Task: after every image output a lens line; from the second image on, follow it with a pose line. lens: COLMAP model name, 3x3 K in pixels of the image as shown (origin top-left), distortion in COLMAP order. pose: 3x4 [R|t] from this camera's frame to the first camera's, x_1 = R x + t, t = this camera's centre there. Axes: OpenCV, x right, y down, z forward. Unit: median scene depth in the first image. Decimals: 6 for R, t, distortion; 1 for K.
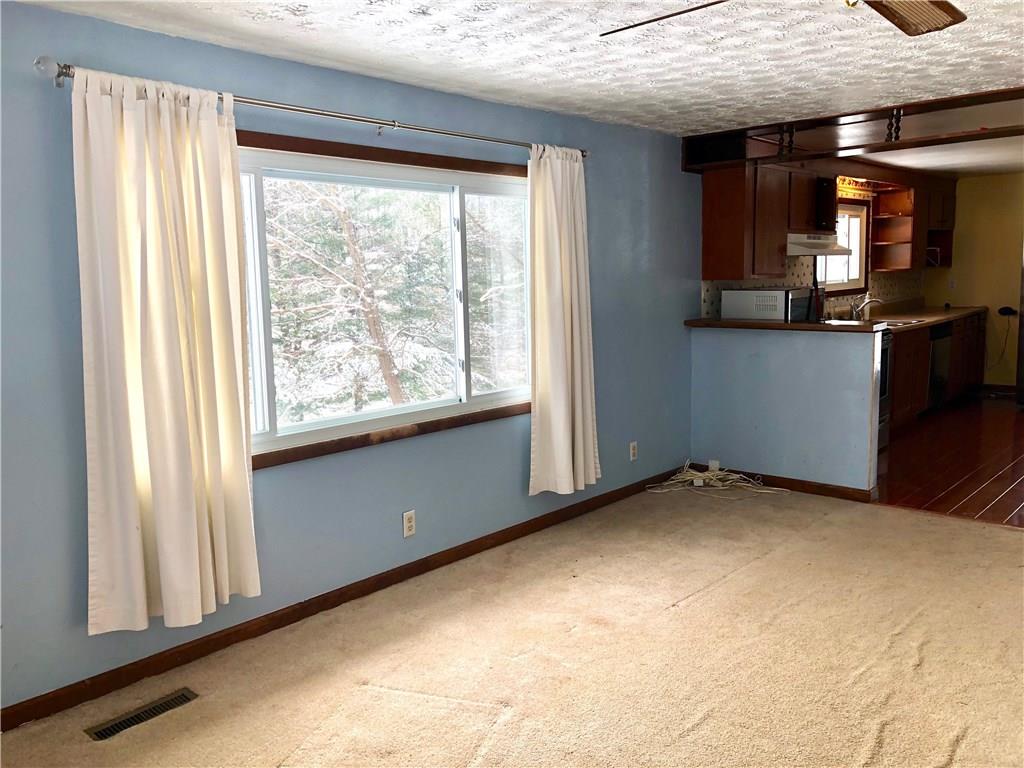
lens RADIAL K [[834.6, 0, 515.0], [0, 834.6, 375.9], [0, 0, 1]] dist [0.034448, -0.030690]
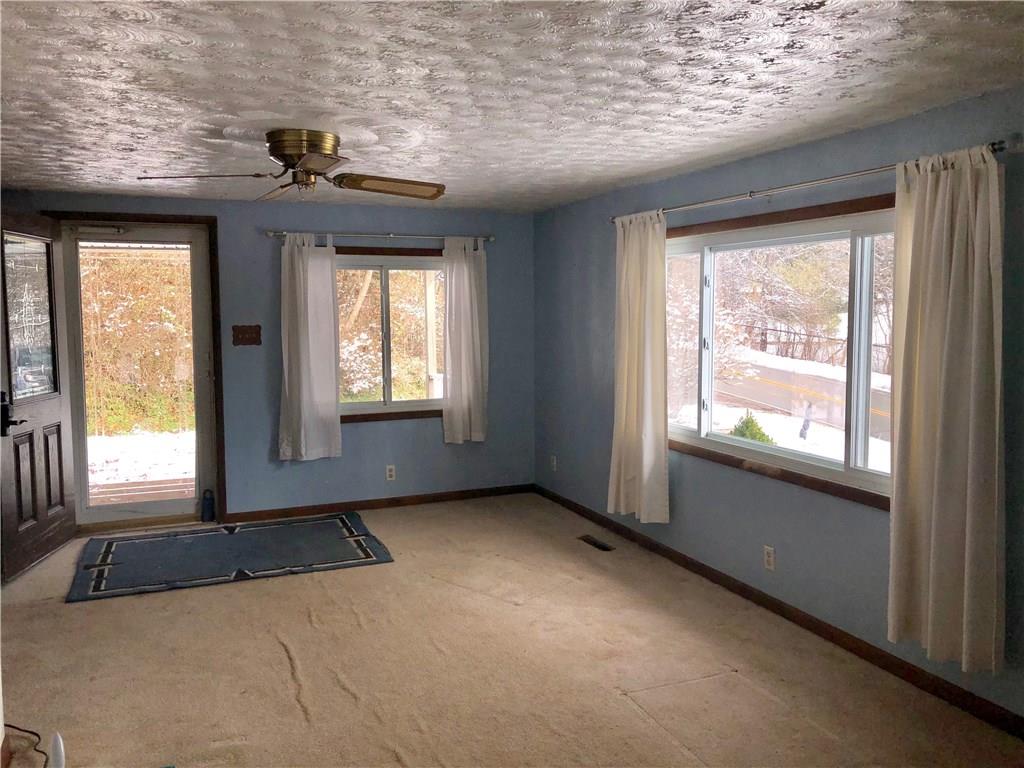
lens RADIAL K [[834.6, 0, 512.6], [0, 834.6, 386.7], [0, 0, 1]] dist [0.034448, -0.030690]
pose [[-0.436530, 0.110341, -0.892898, 0.988817], [-0.092312, 0.981720, 0.166448, -0.193821], [0.894941, 0.155084, -0.418365, 1.169432]]
